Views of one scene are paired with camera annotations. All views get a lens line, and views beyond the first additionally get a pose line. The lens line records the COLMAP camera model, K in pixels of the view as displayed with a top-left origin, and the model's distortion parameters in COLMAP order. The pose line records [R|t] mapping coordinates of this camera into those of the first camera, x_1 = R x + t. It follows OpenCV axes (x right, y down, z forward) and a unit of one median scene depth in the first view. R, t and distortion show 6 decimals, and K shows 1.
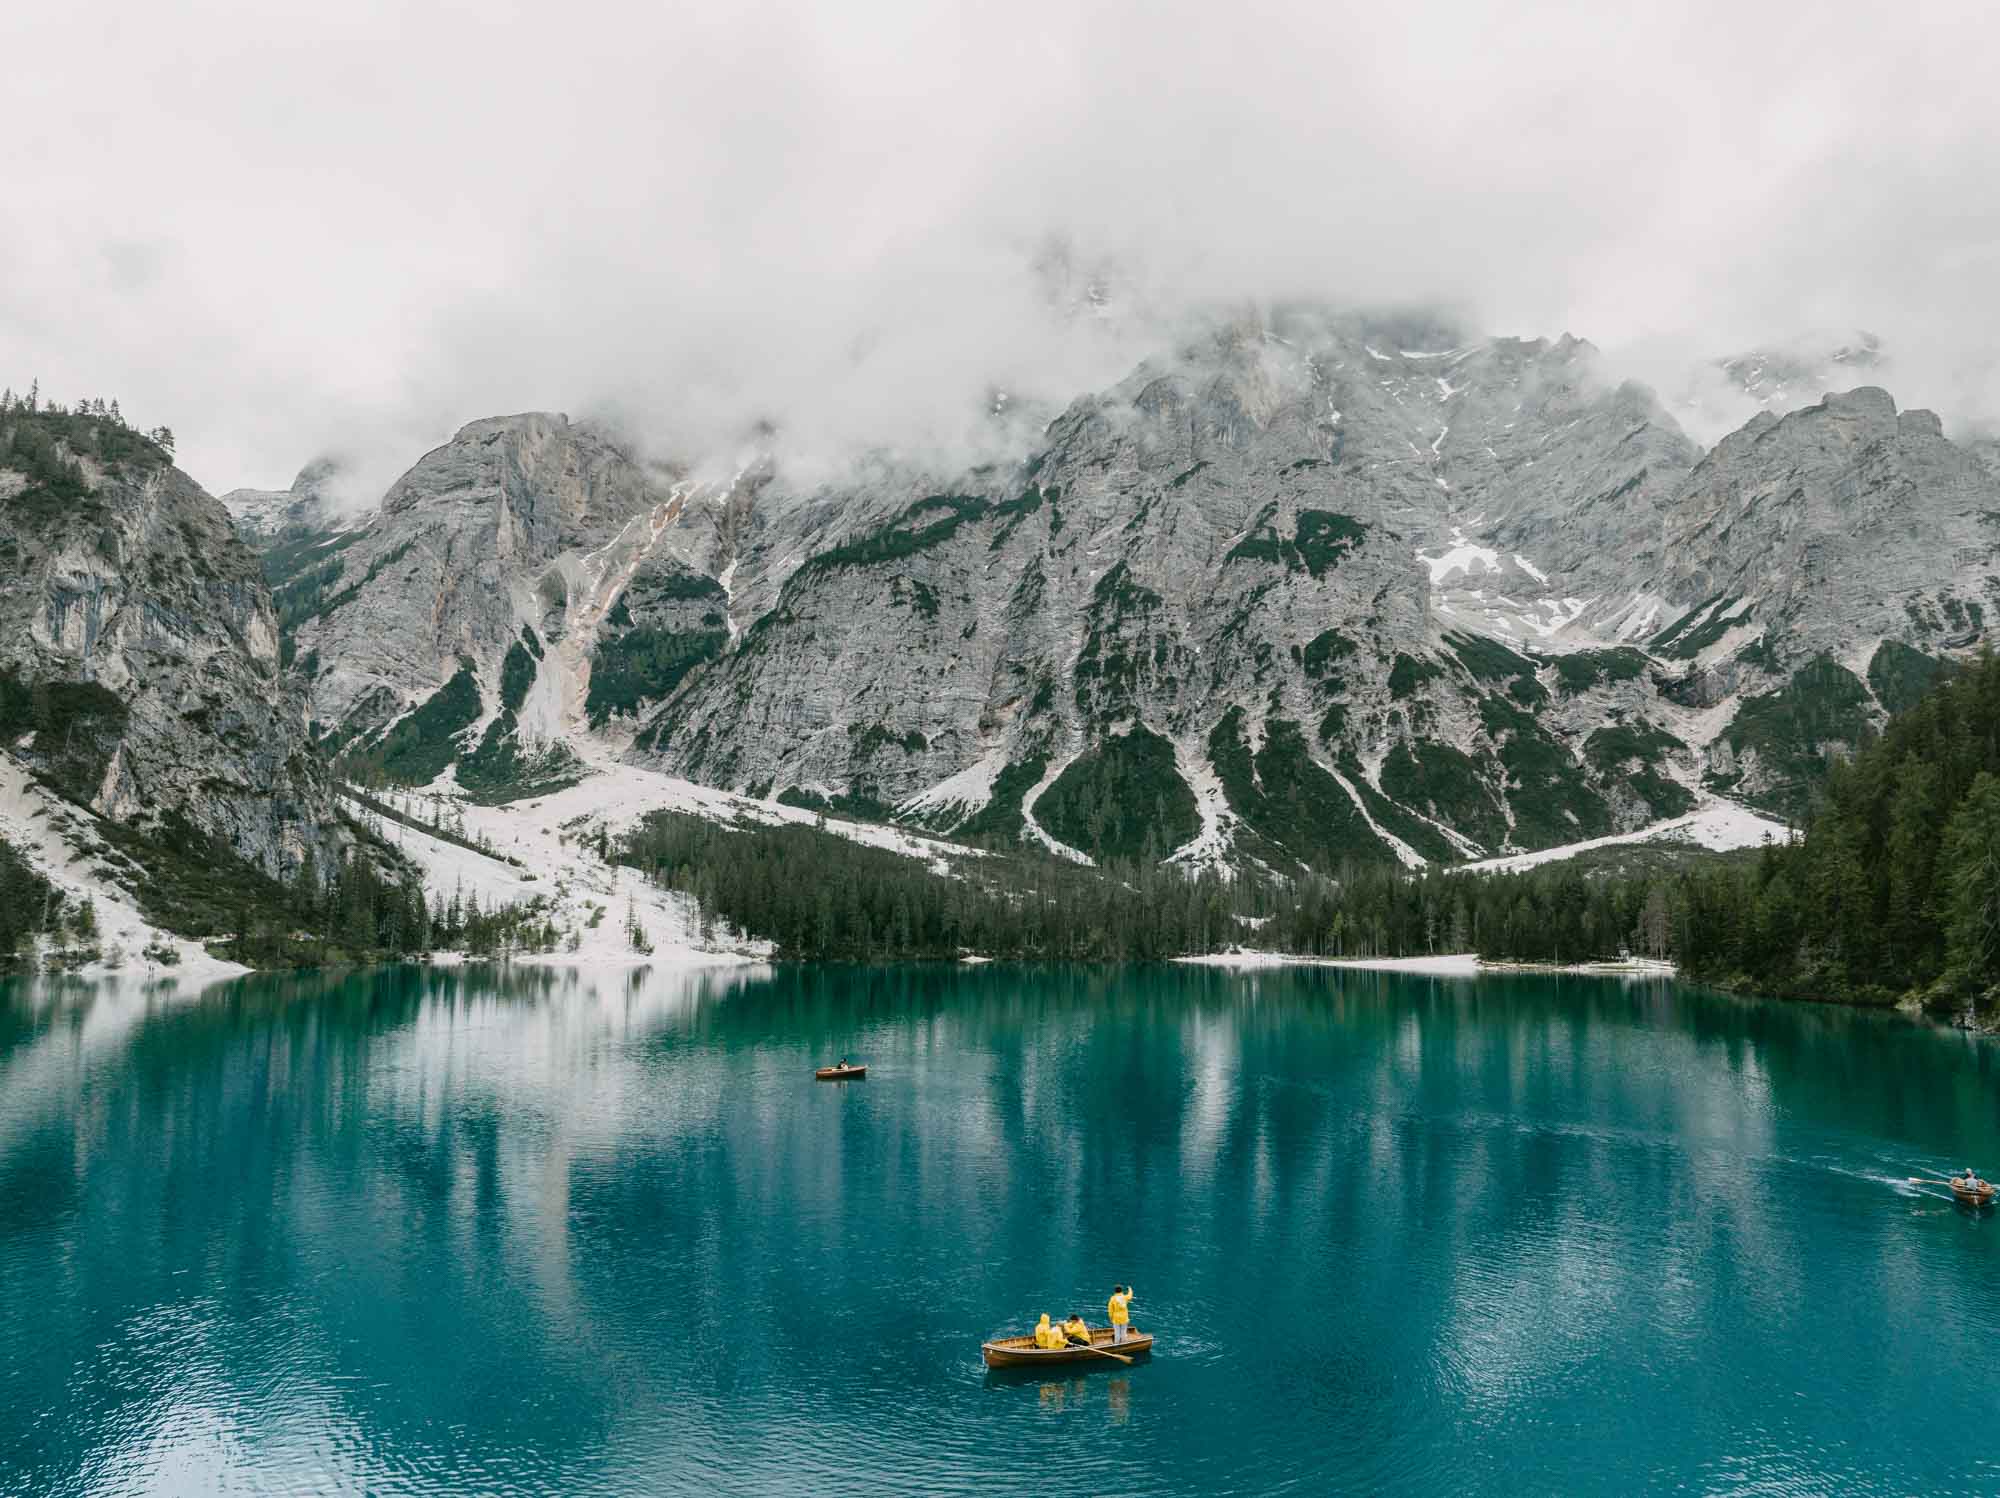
lens RADIAL K [[1403.9, 0, 991.7], [0, 1403.9, 747.3], [0, 0, 1]] dist [-0.031661, 0.001251]
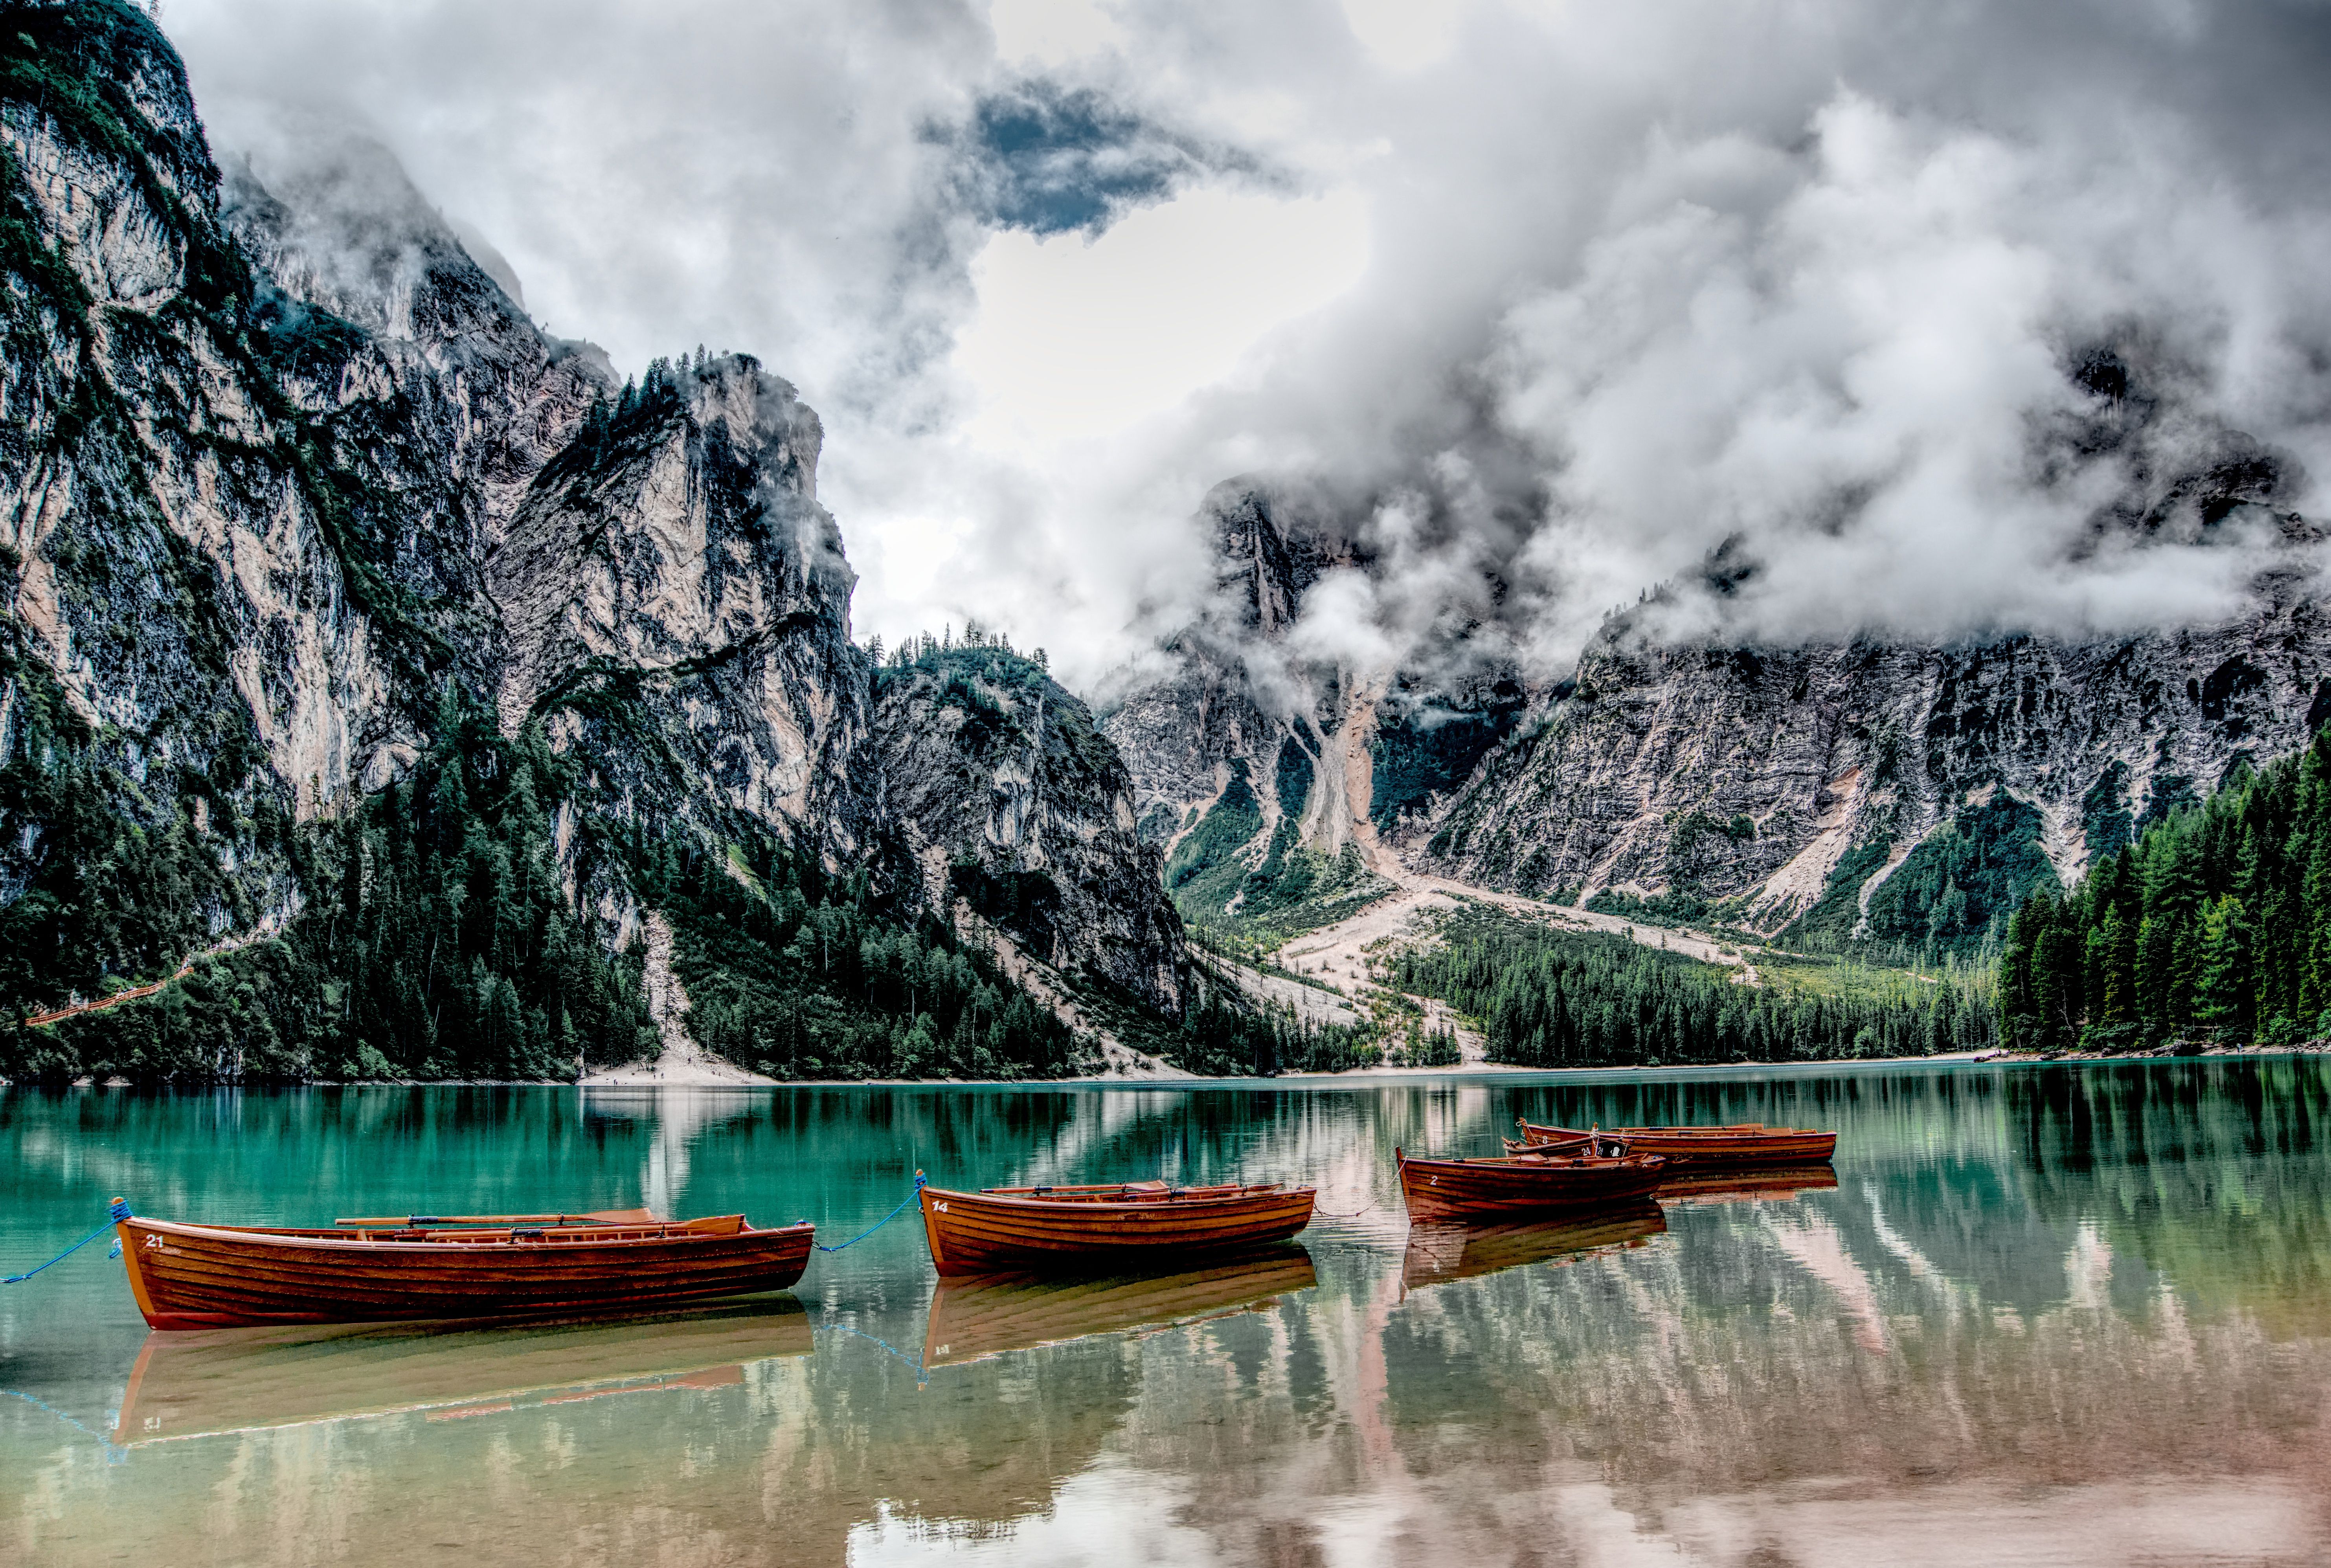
lens RADIAL K [[2080.4, 0, 1177.6], [0, 2080.4, 747.7], [0, 0, 1]] dist [-0.220294, 0.157187]
pose [[0.931825, -0.074874, -0.355100, 0.072670], [0.066479, 0.997145, -0.035802, -0.030904], [0.356766, 0.009755, 0.934143, -0.300496]]
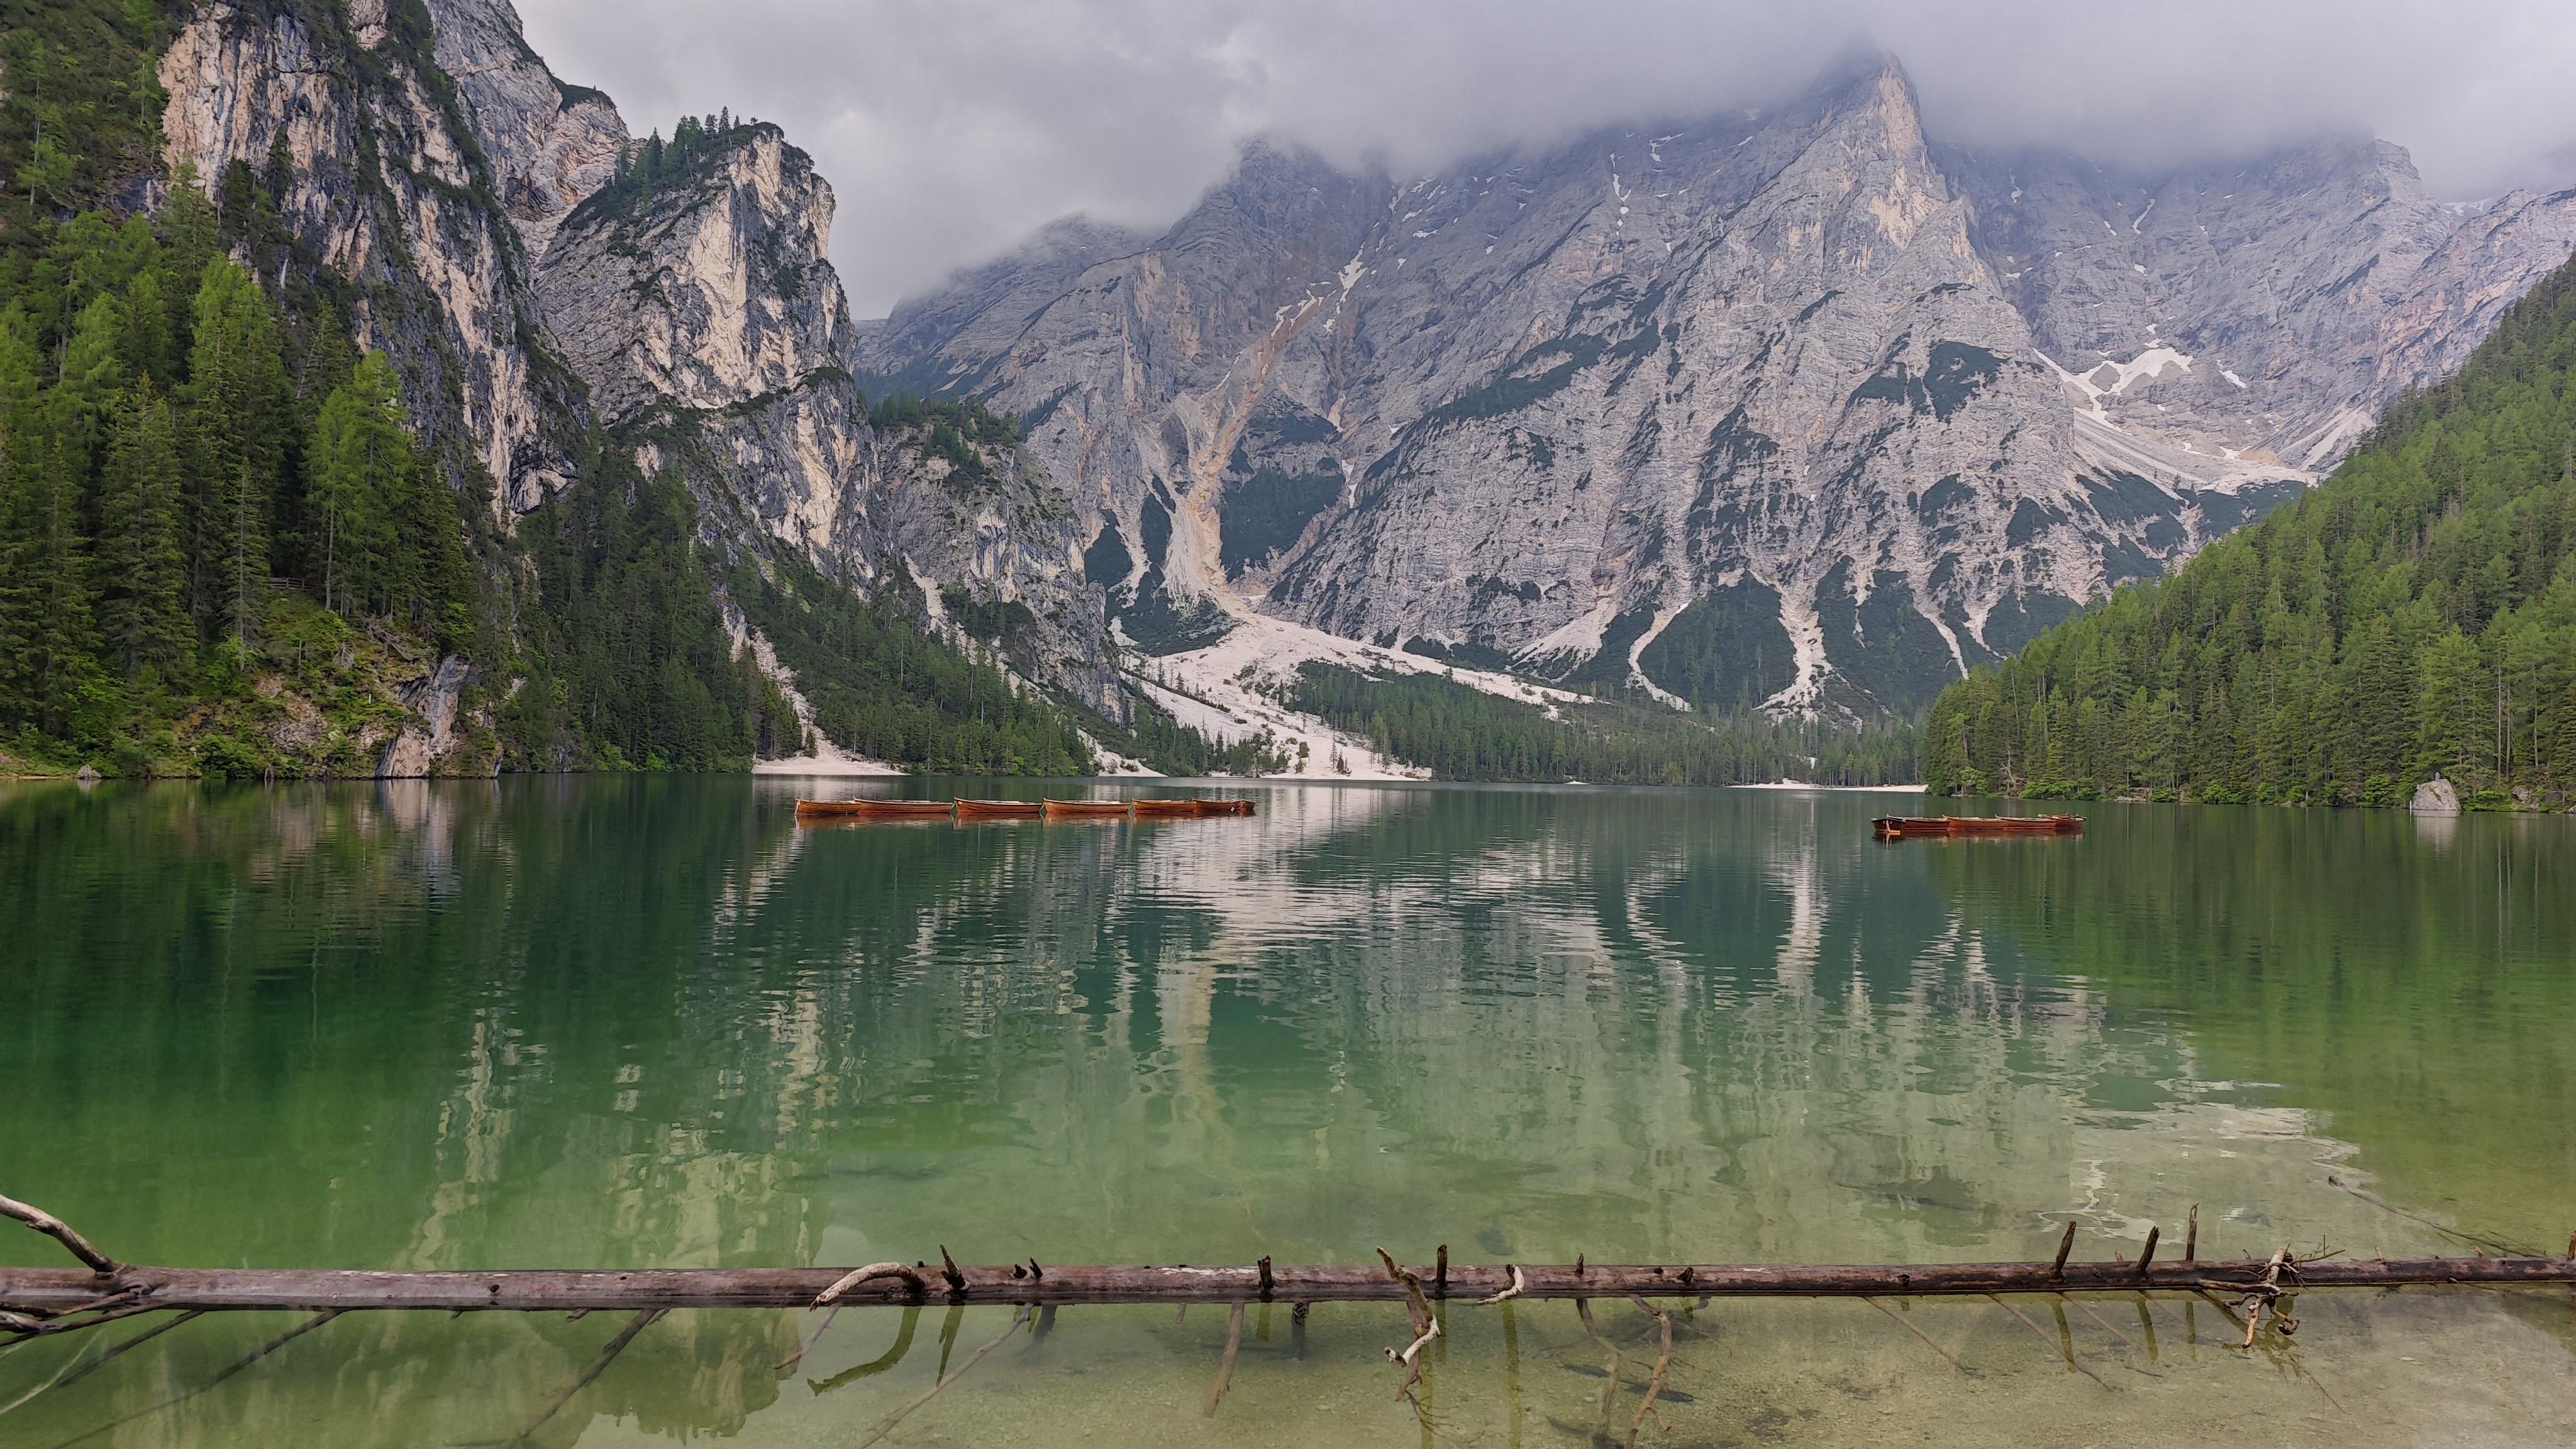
lens RADIAL K [[1746.4, 0, 1287.3], [0, 1746.4, 720.1], [0, 0, 1]] dist [0.091951, -0.181551]
pose [[0.982135, 0.007511, -0.188027, 0.014897], [0.011031, 0.995187, 0.097369, -0.038289], [0.187853, -0.097704, 0.977326, -0.340406]]
